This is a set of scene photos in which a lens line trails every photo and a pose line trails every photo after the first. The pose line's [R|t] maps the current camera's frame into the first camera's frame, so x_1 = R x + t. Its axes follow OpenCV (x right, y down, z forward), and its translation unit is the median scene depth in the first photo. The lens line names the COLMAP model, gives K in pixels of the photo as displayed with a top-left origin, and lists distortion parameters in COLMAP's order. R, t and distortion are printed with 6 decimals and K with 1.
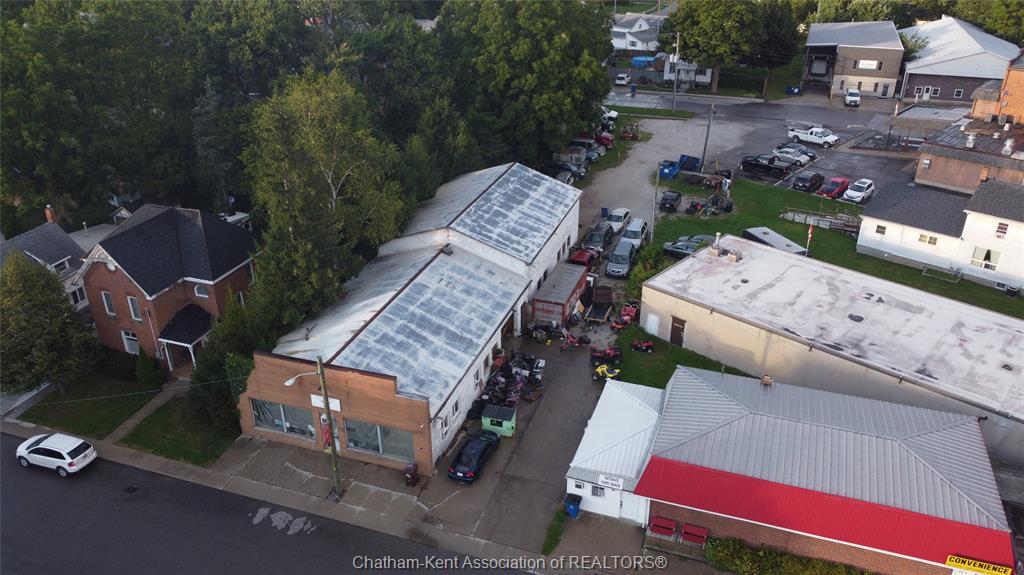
lens RADIAL K [[778.6, 0, 511.8], [0, 778.6, 287.7], [0, 0, 1]] dist [0.003885, -0.019997]
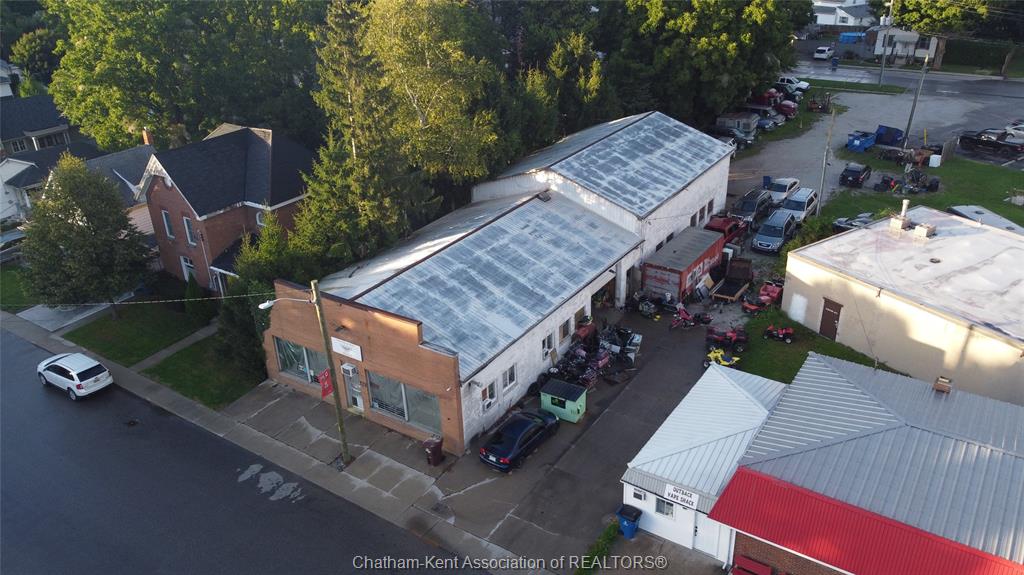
lens RADIAL K [[778.6, 0, 511.6], [0, 778.6, 287.3], [0, 0, 1]] dist [0.003885, -0.019997]
pose [[0.965760, 0.087633, -0.244188, 0.104025], [-0.090613, 0.995886, -0.000976, 0.058262], [0.243098, 0.023069, 0.969727, 0.211099]]
